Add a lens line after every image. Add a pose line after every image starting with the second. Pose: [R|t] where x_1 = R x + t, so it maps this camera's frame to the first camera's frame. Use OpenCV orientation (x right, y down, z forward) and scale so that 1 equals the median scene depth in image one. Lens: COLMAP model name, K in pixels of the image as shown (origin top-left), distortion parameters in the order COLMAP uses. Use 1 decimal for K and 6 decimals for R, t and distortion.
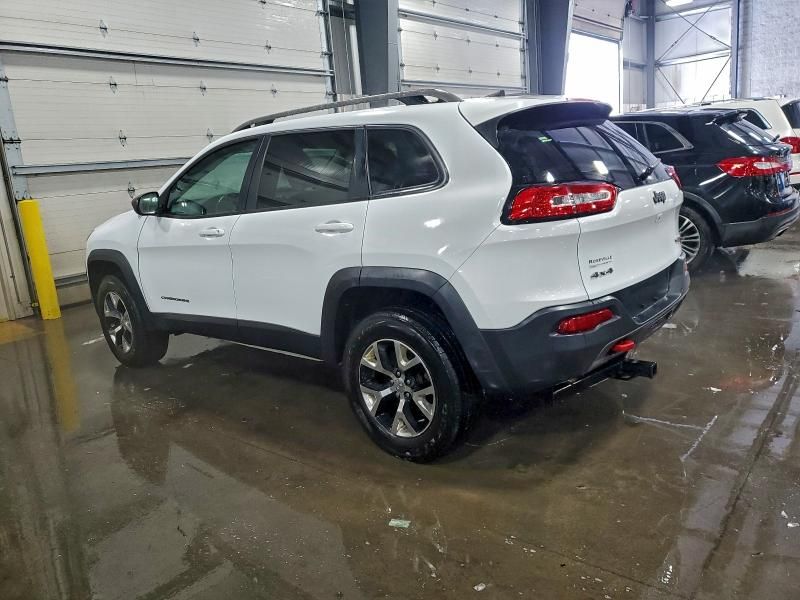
lens RADIAL K [[624.2, 0, 397.8], [0, 624.2, 299.1], [0, 0, 1]] dist [0.024324, -0.002986]
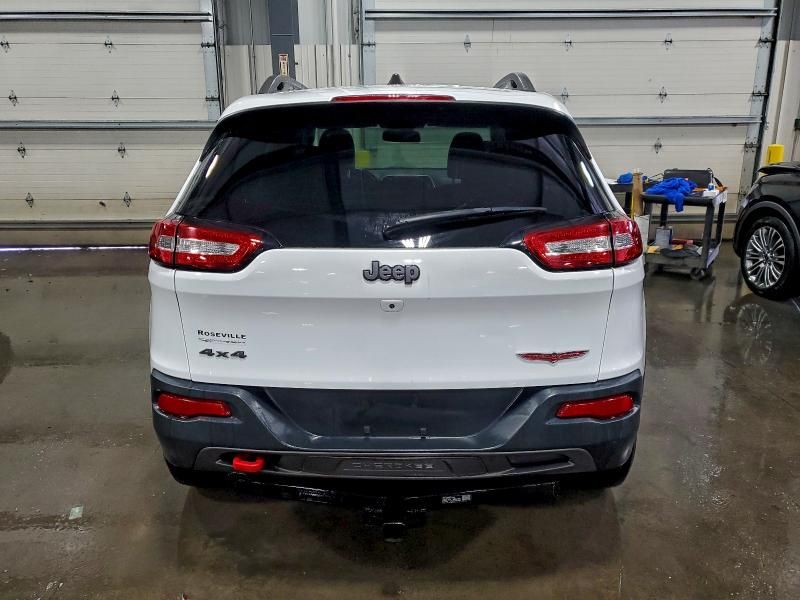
lens RADIAL K [[624.2, 0, 394.2], [0, 624.2, 296.3], [0, 0, 1]] dist [0.024324, -0.002986]
pose [[0.636647, 0.274443, -0.720668, 0.803802], [-0.213276, 0.960741, 0.177456, -0.232027], [0.741077, 0.040724, 0.670184, 0.552255]]
